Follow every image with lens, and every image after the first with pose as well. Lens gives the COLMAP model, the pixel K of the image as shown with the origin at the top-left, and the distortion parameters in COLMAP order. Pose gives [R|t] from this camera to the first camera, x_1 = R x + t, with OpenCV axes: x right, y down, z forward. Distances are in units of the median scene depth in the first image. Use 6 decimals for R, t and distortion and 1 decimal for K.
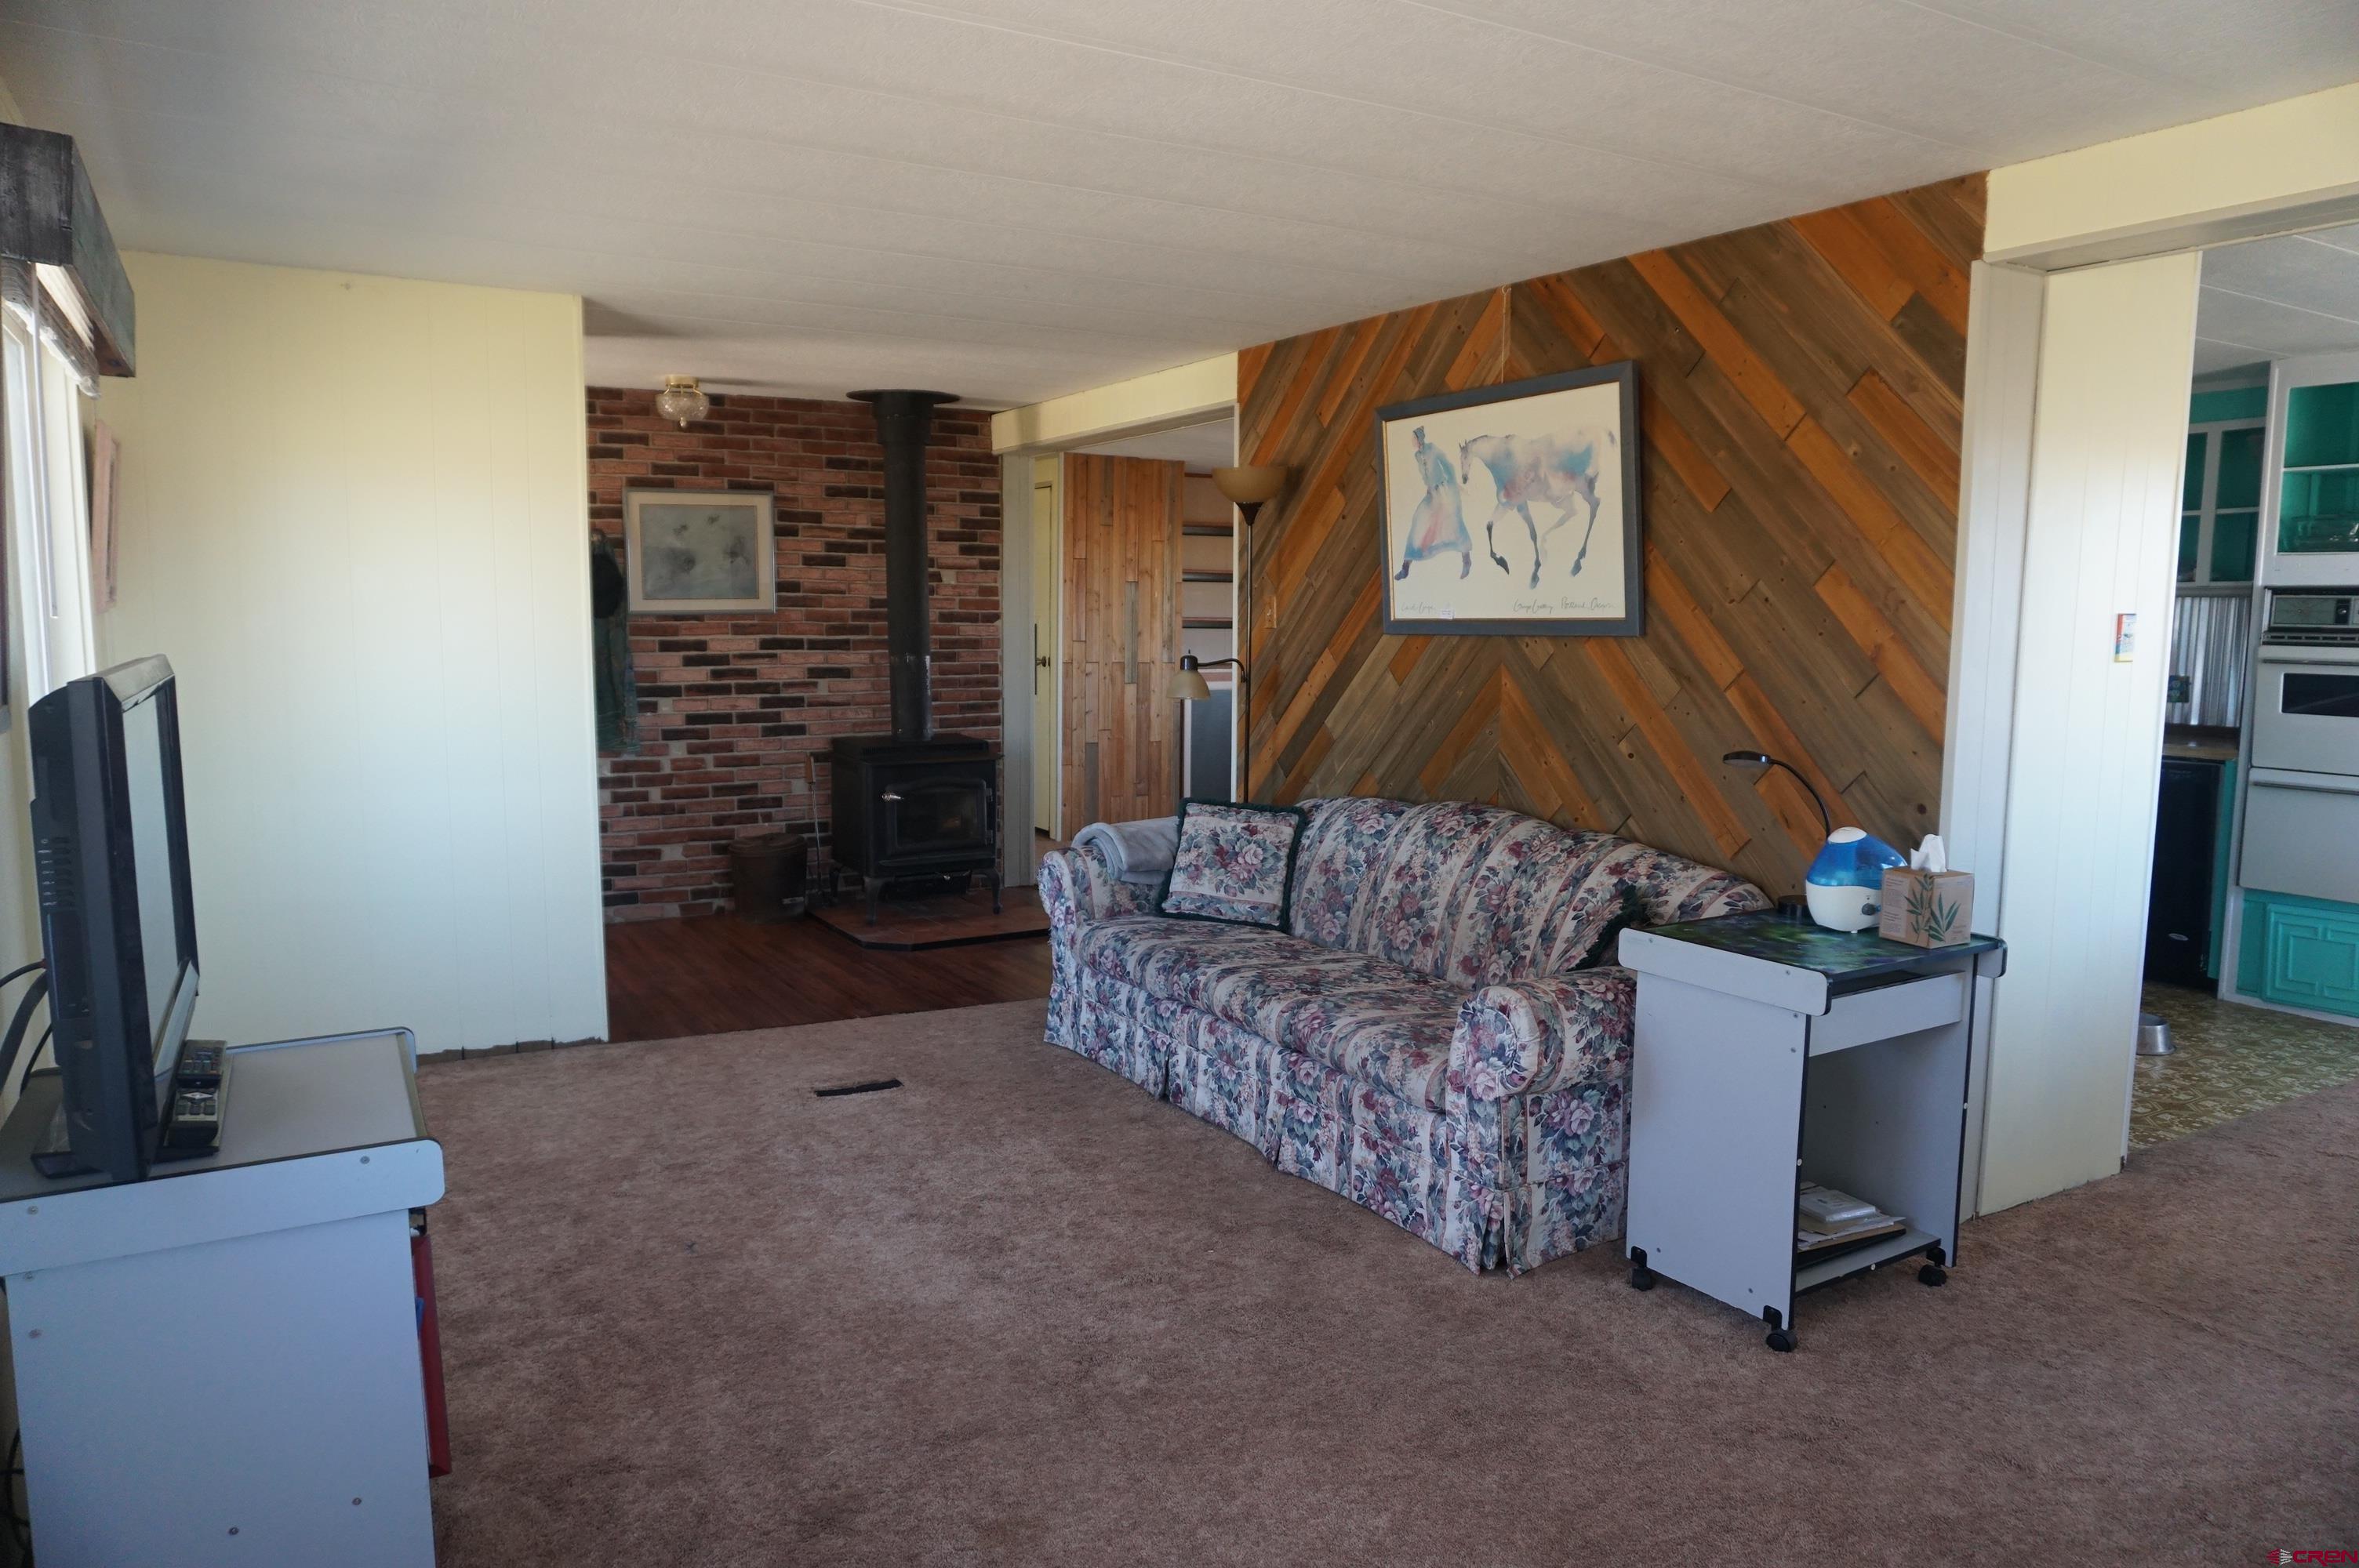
lens RADIAL K [[1560.4, 0, 1172.7], [0, 1560.4, 791.1], [0, 0, 1]] dist [-0.059538, 0.028740]
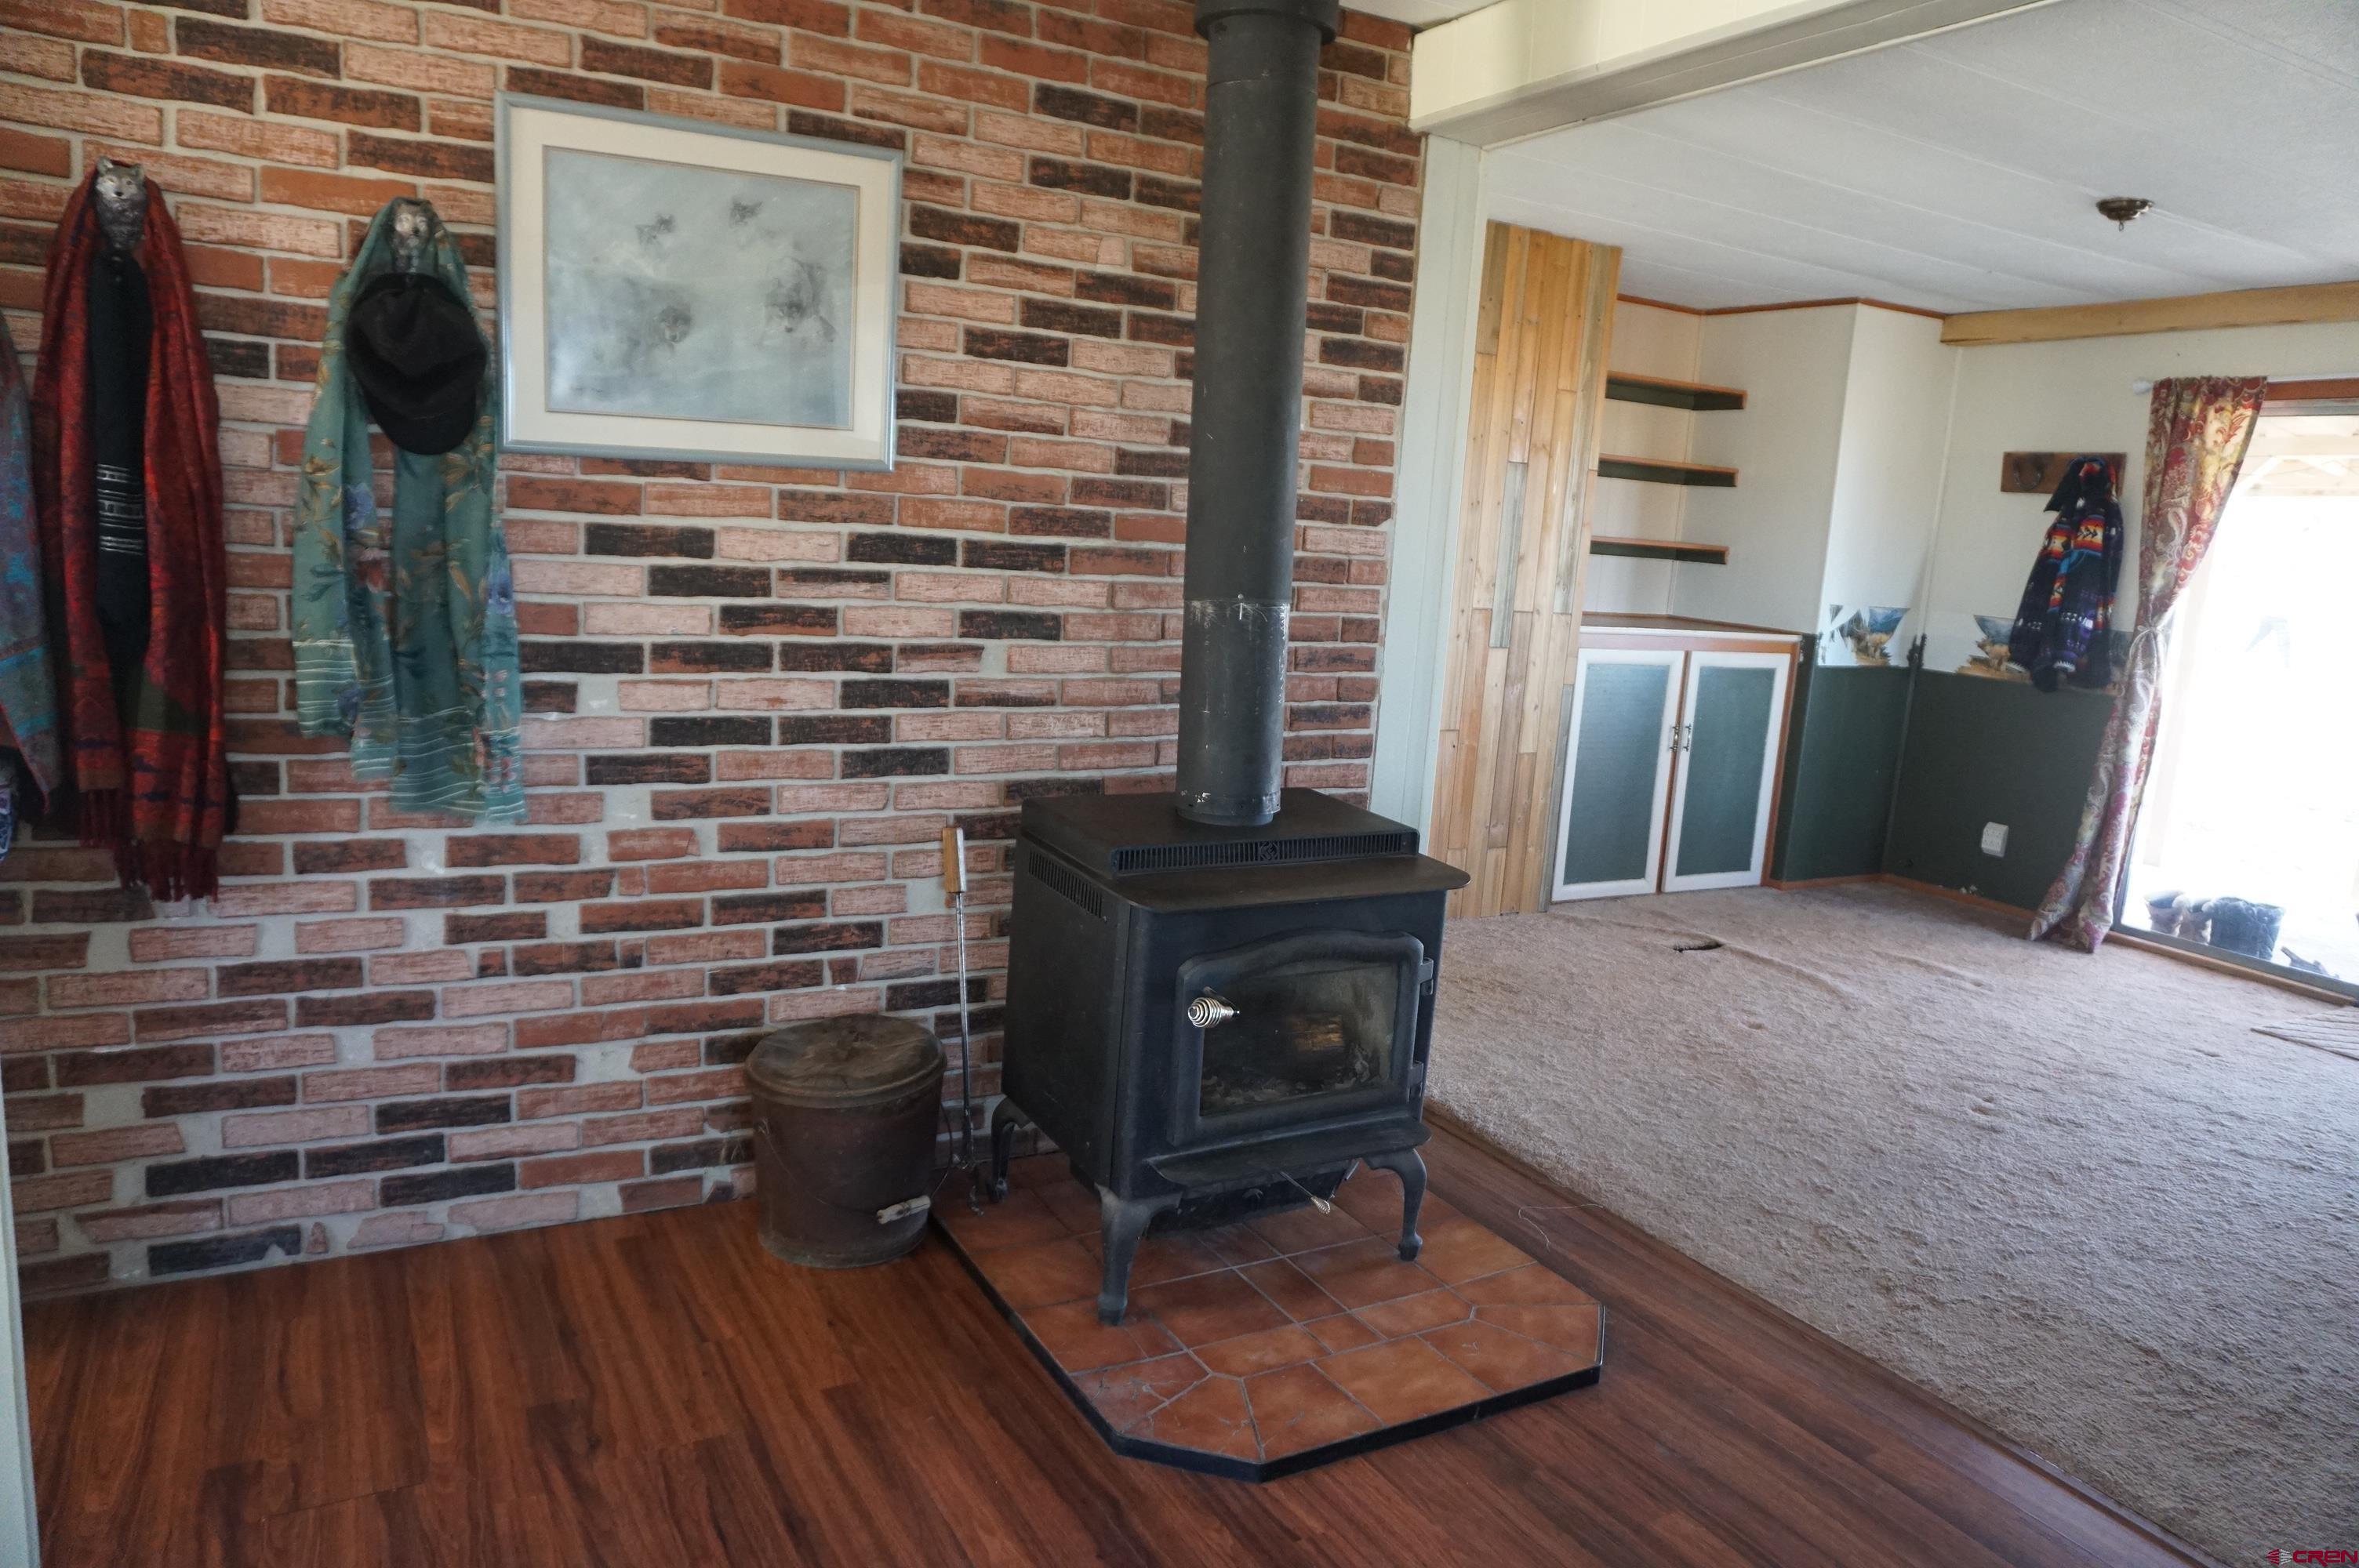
lens RADIAL K [[1568.3, 0, 1179.5], [0, 1568.3, 784.0], [0, 0, 1]] dist [-0.063209, 0.041939]
pose [[0.997814, 0.062036, -0.022789, -0.223012], [-0.060668, 0.996557, 0.056506, -0.081782], [0.026215, -0.055000, 0.998142, 0.795586]]
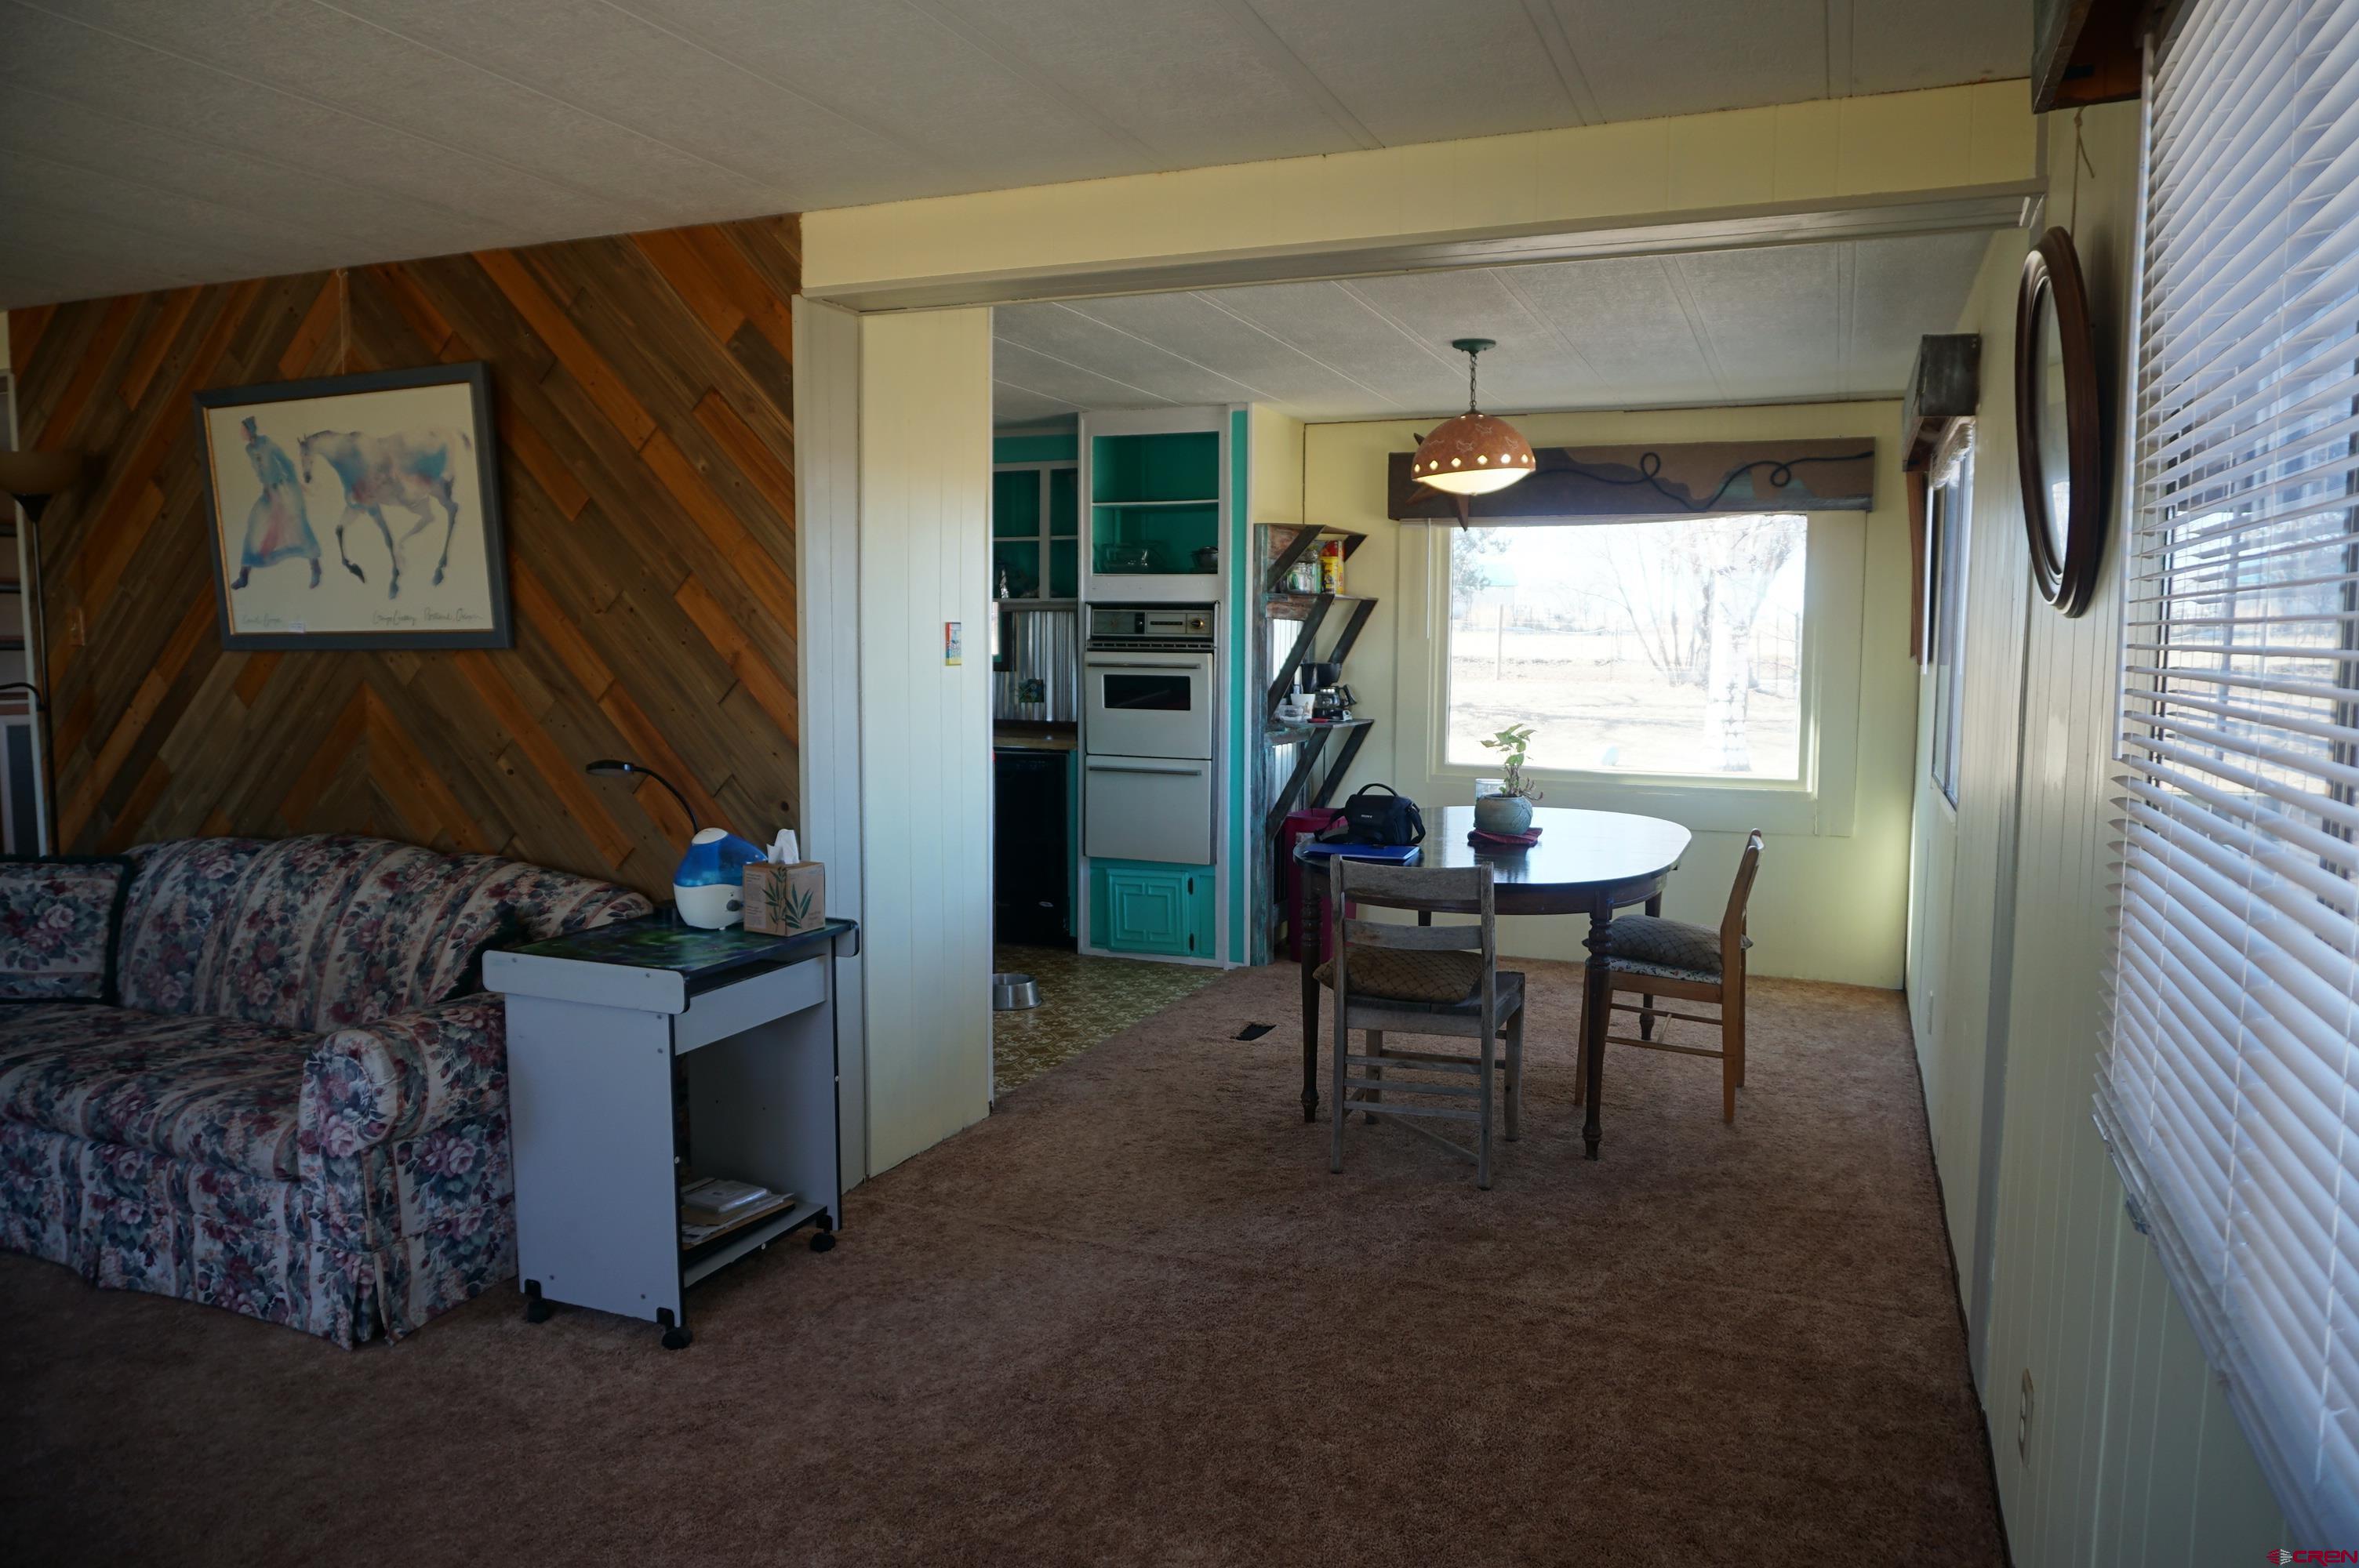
lens RADIAL K [[1568.3, 0, 1179.5], [0, 1568.3, 784.0], [0, 0, 1]] dist [-0.063209, 0.041939]
pose [[0.796607, -0.057261, 0.601780, 0.043776], [0.067397, 0.997710, 0.005718, 0.006501], [-0.600729, 0.036003, 0.798641, -0.016613]]
